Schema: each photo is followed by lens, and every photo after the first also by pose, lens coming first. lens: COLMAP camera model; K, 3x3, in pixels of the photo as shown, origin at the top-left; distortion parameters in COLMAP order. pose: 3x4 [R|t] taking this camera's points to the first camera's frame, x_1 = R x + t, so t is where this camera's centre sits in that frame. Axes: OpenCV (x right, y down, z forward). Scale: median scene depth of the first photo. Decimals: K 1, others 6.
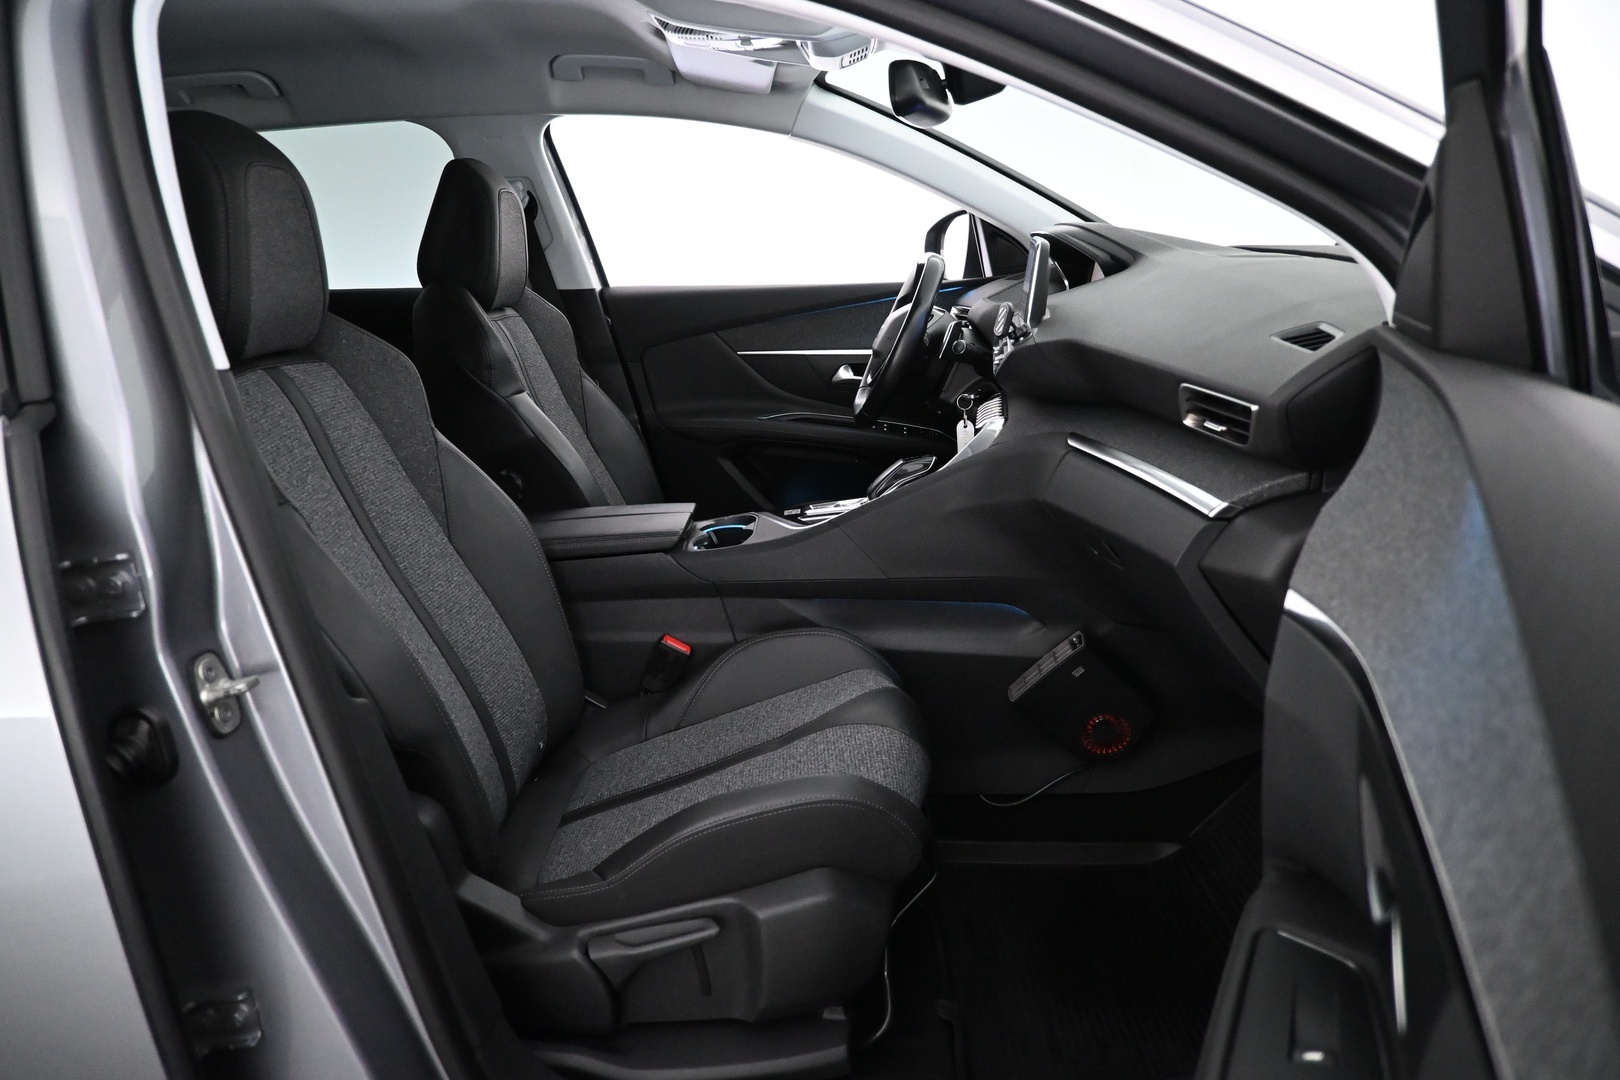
lens RADIAL K [[1099.1, 0, 810.0], [0, 1099.1, 540.0], [0, 0, 1]] dist [-0.003673, 0.000722]
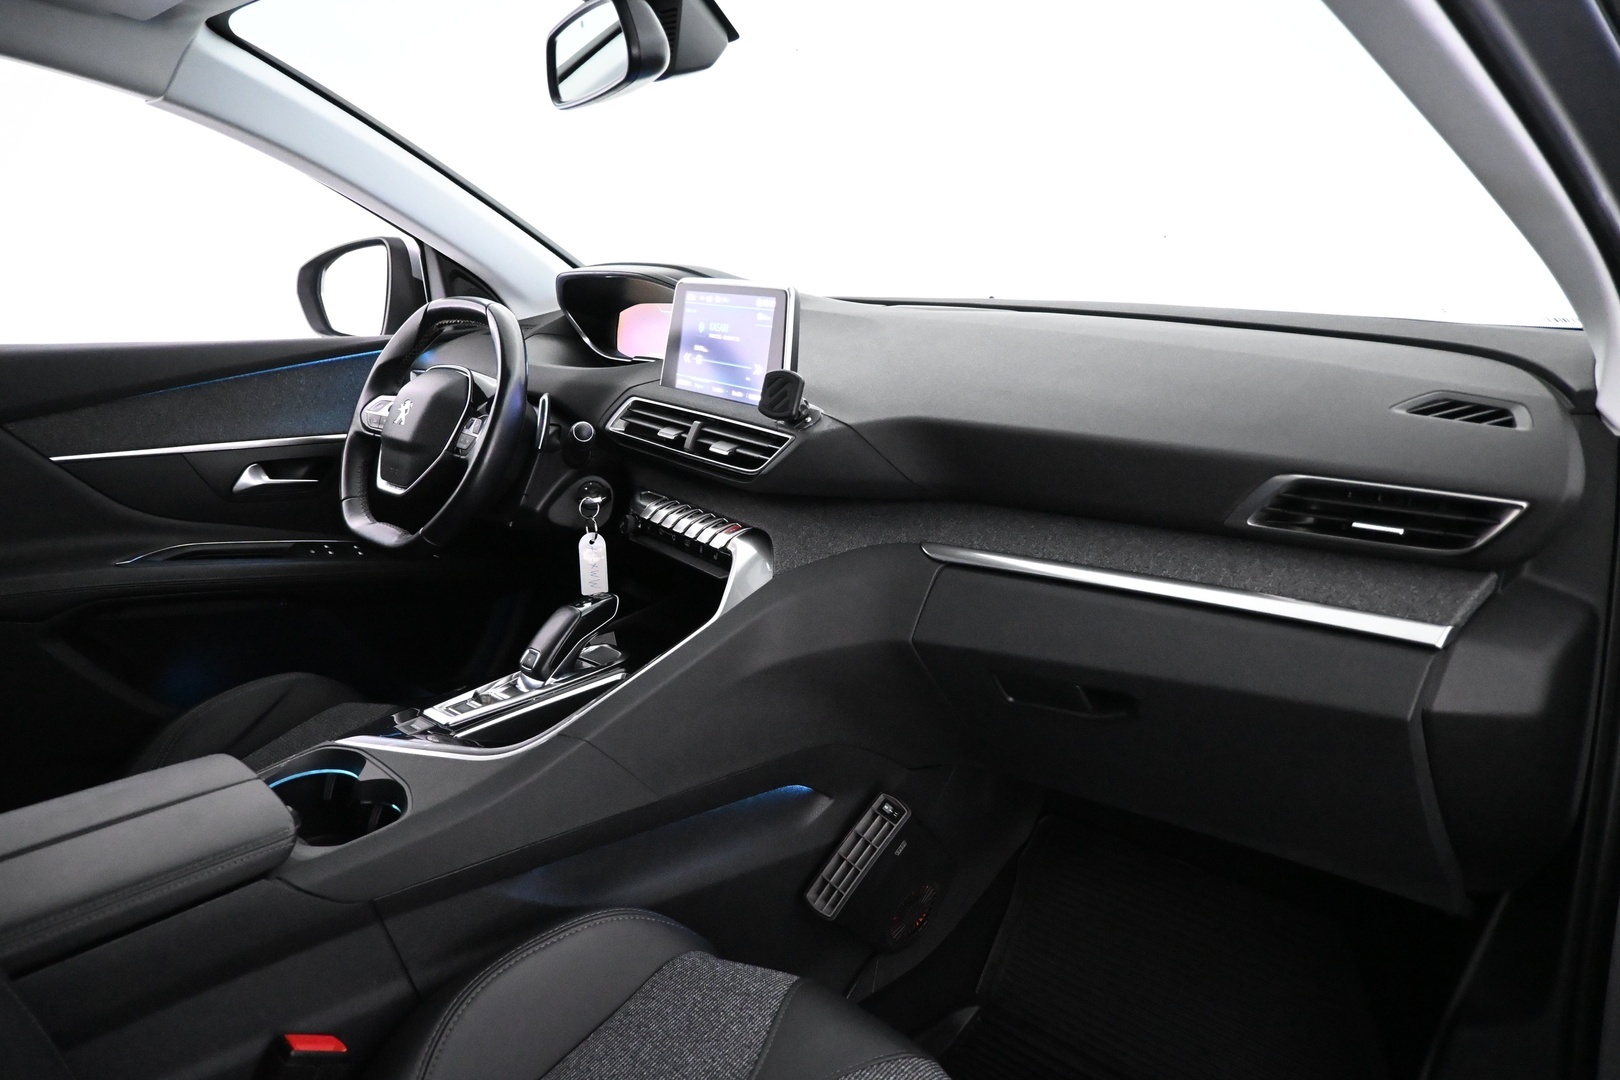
lens RADIAL K [[1099.1, 0, 810.0], [0, 1099.1, 540.0], [0, 0, 1]] dist [-0.003673, 0.000722]
pose [[0.702463, -0.130668, 0.699622, -0.224086], [0.161275, 0.986656, 0.022348, -0.086831], [-0.693207, 0.097134, 0.714163, 0.353096]]
